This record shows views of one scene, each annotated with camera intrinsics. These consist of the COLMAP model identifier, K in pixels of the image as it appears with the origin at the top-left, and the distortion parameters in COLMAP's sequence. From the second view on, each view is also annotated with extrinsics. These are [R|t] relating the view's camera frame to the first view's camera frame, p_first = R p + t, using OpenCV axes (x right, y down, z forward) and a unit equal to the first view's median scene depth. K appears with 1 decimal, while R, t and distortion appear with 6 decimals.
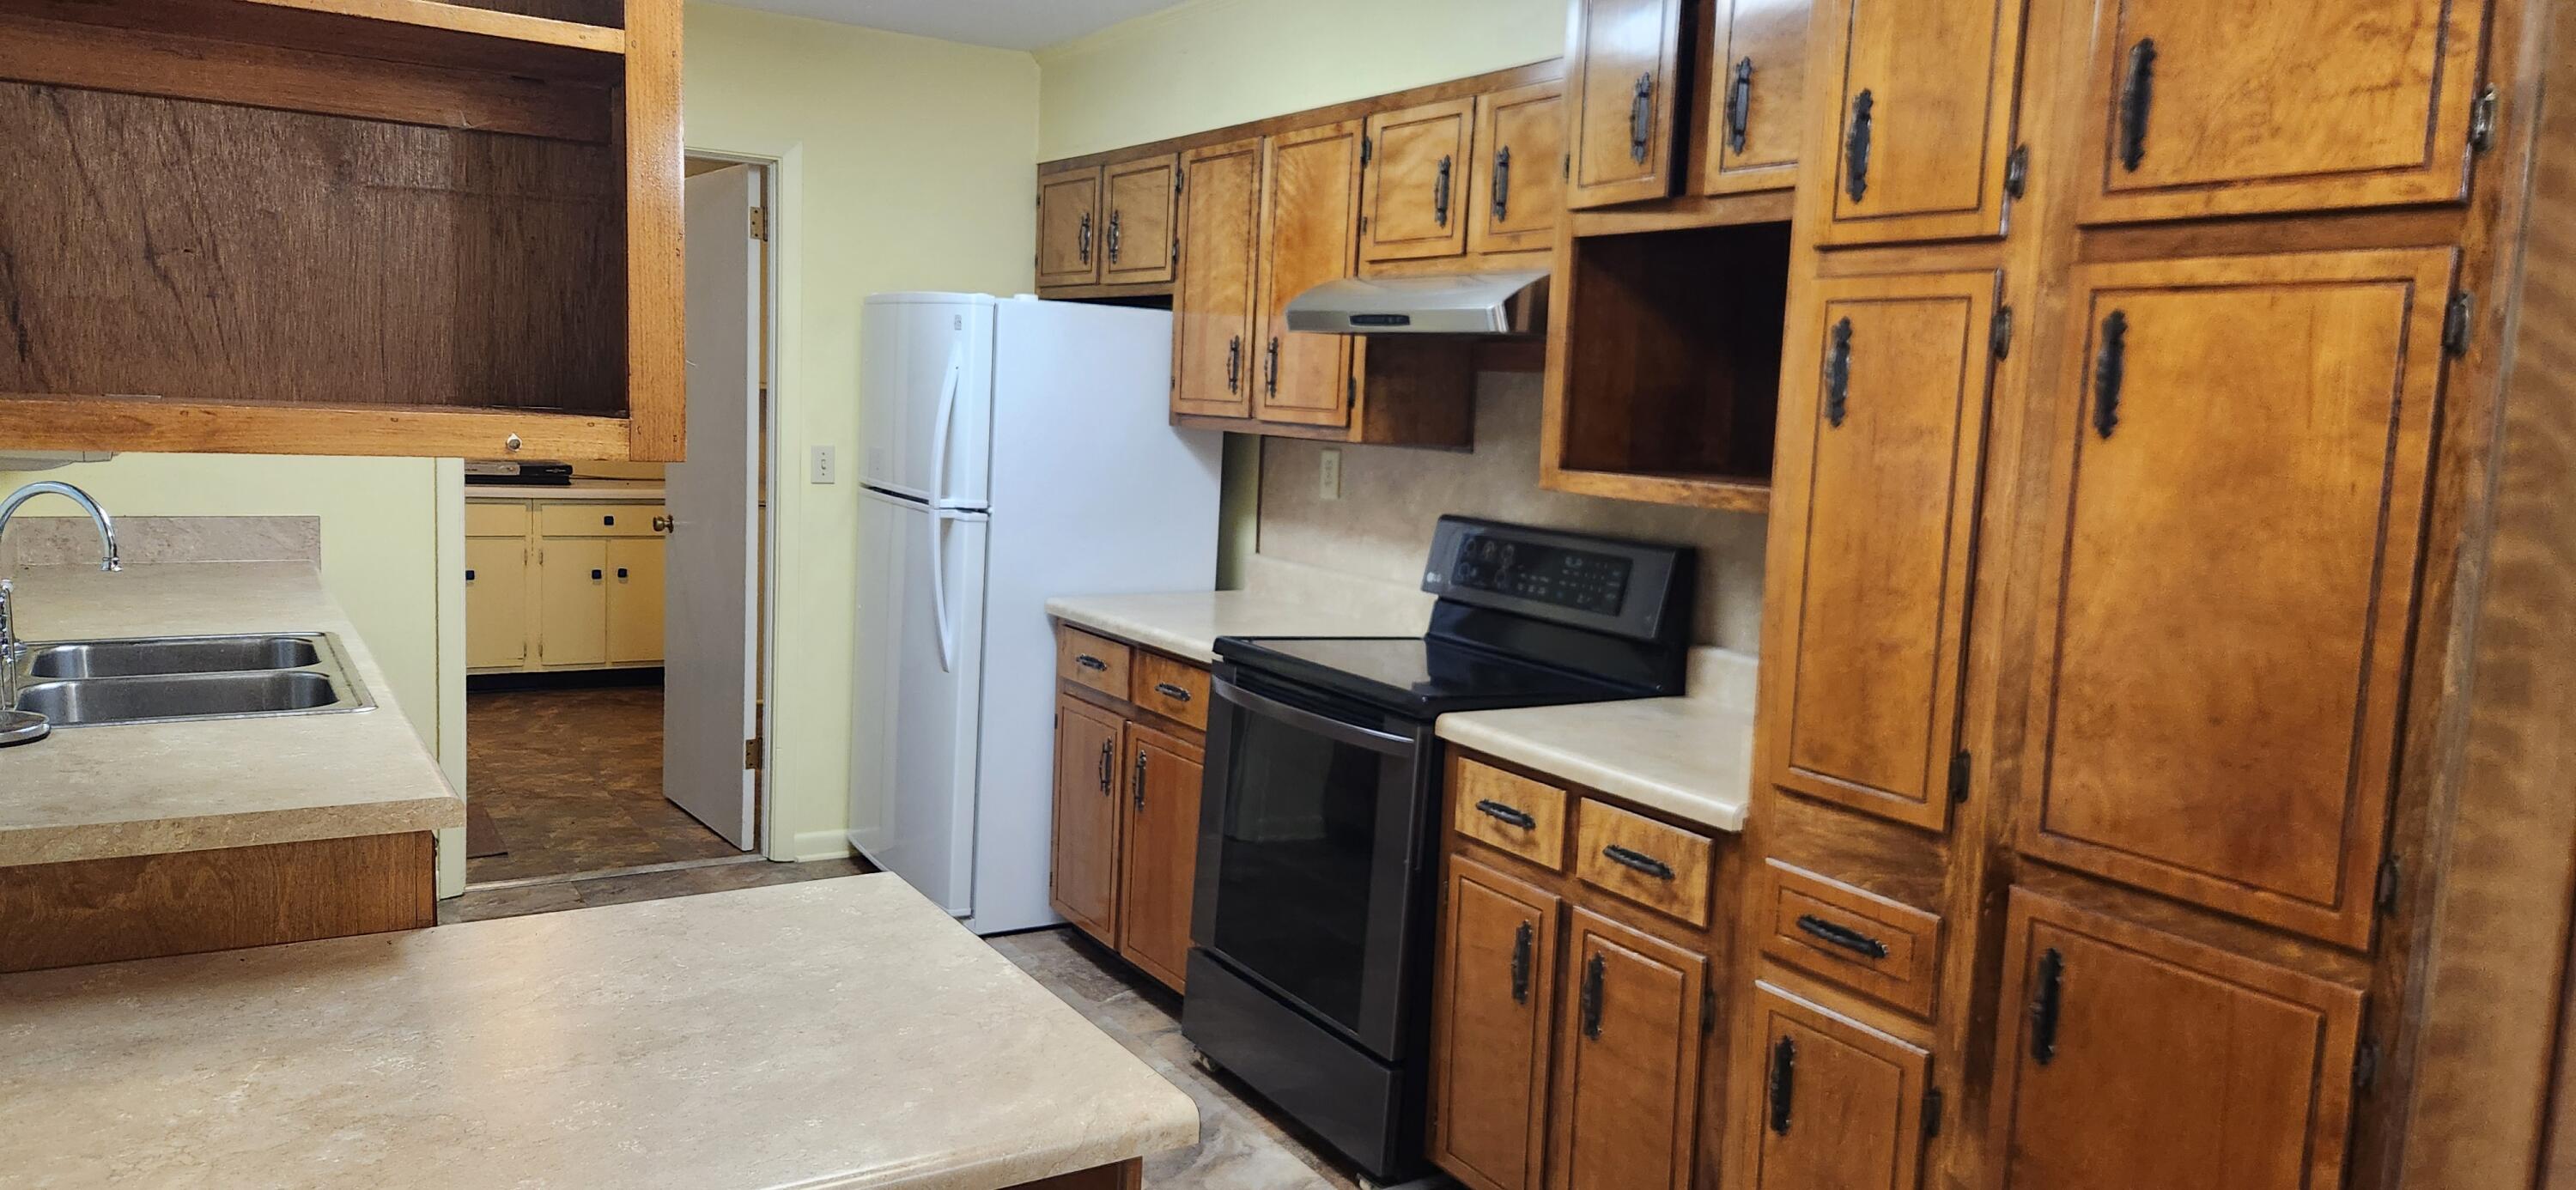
lens RADIAL K [[1686.6, 0, 1288.0], [0, 1686.6, 595.0], [0, 0, 1]] dist [0.130293, -0.102661]
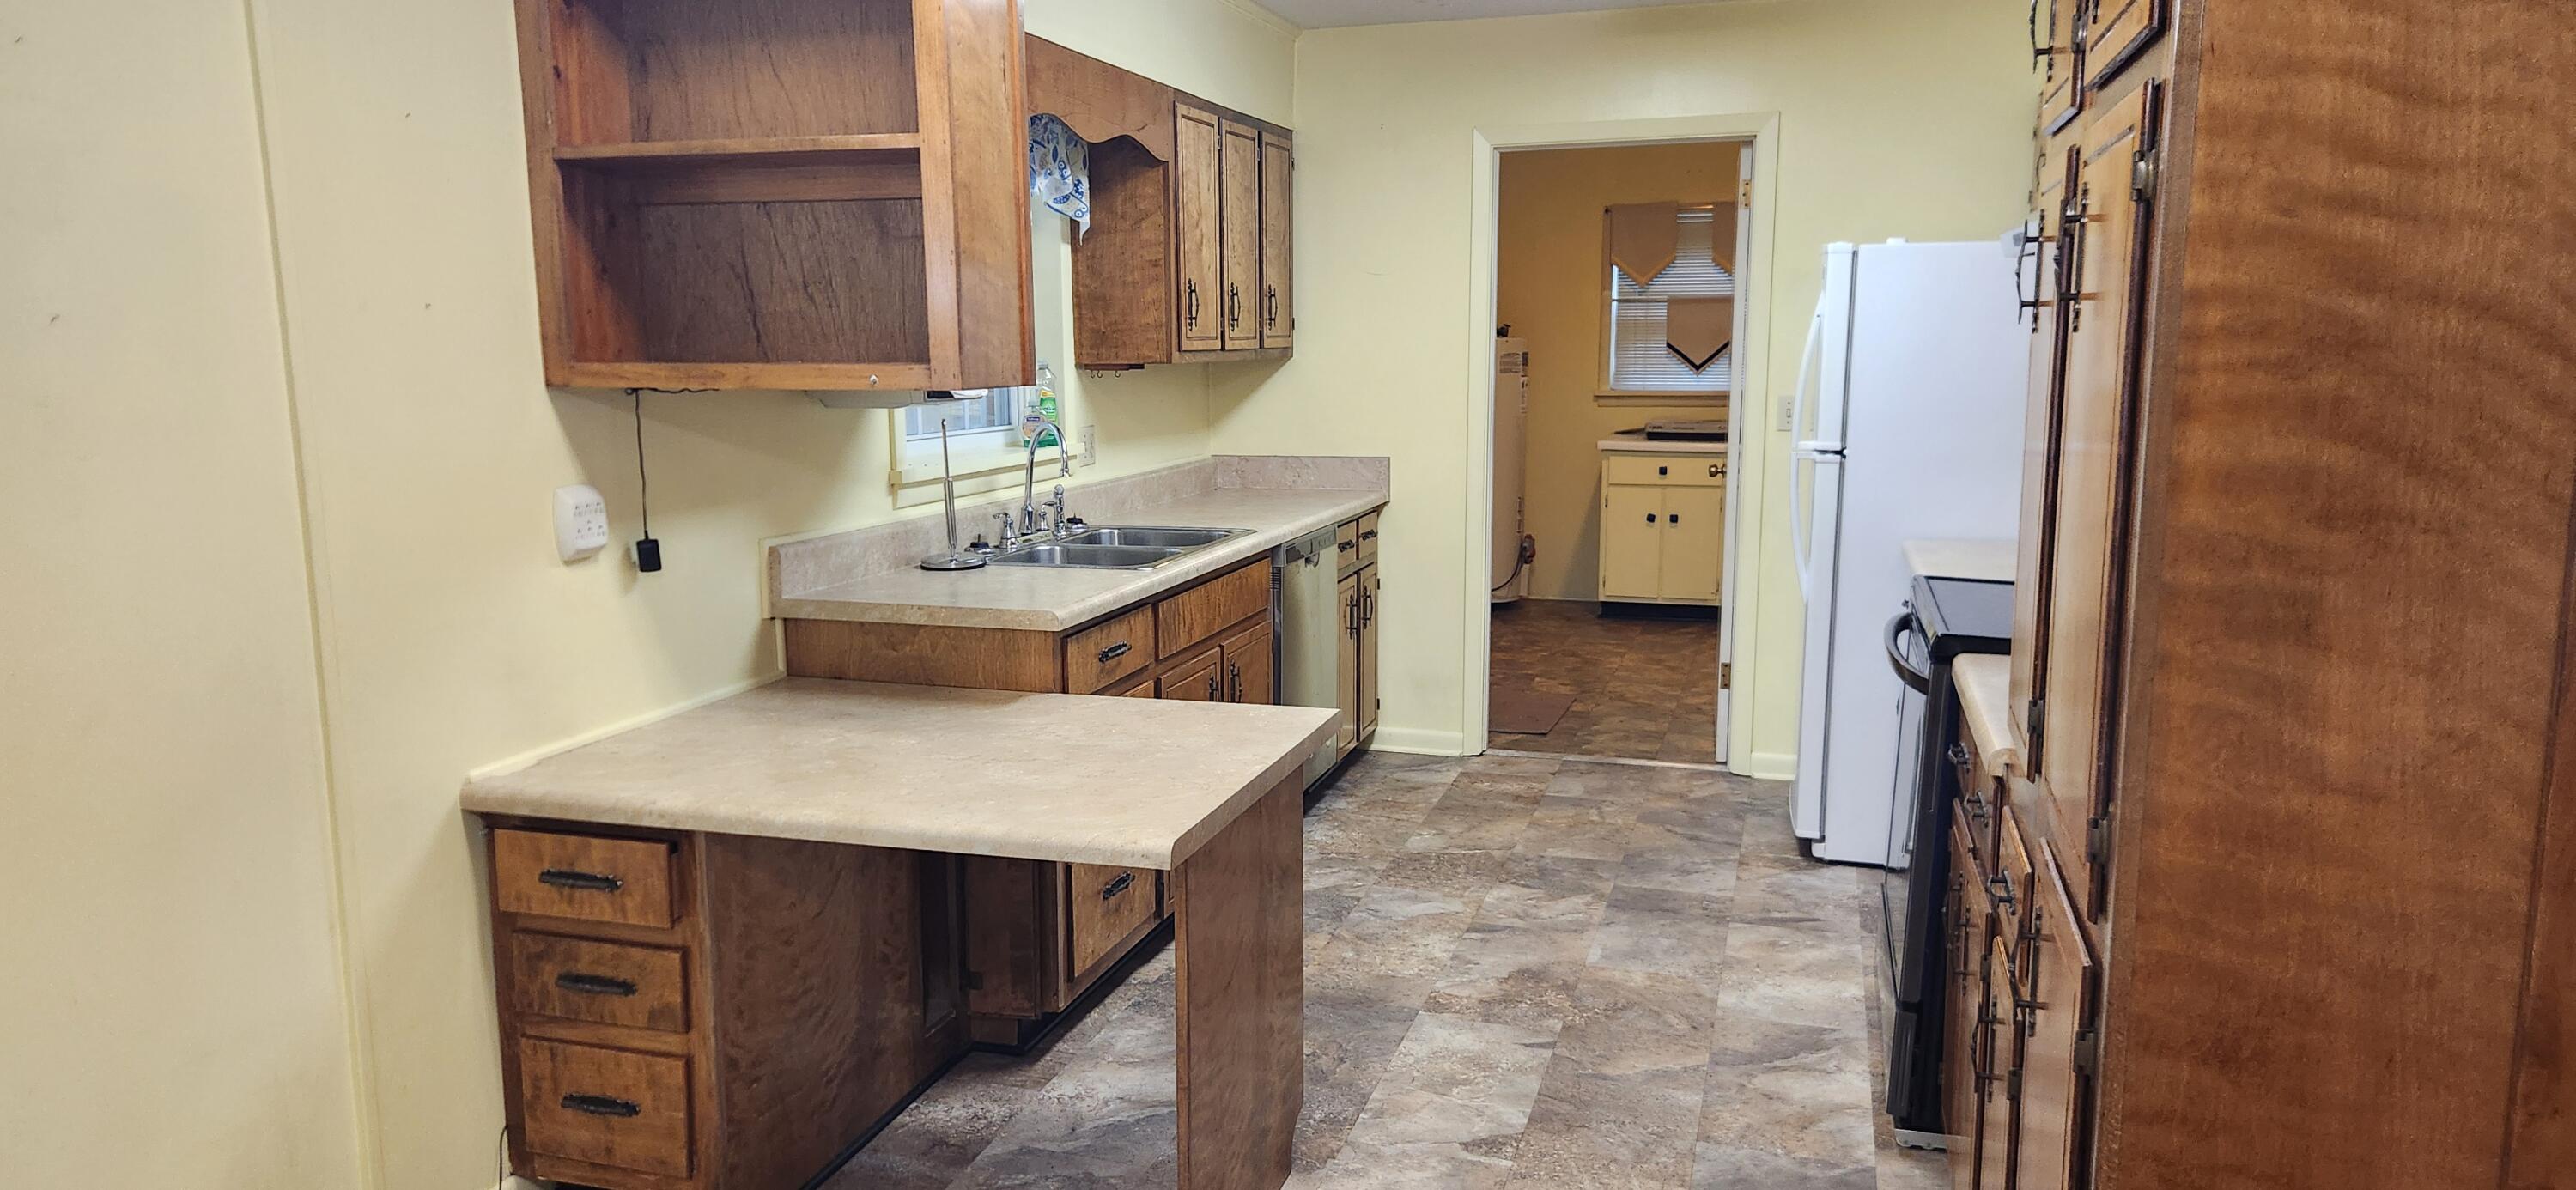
lens RADIAL K [[1686.6, 0, 1288.0], [0, 1686.6, 595.0], [0, 0, 1]] dist [0.130293, -0.102661]
pose [[0.684323, 0.065629, -0.726219, 0.885173], [-0.051706, 0.997802, 0.041450, 0.028421], [0.727343, 0.009185, 0.686212, 0.097250]]
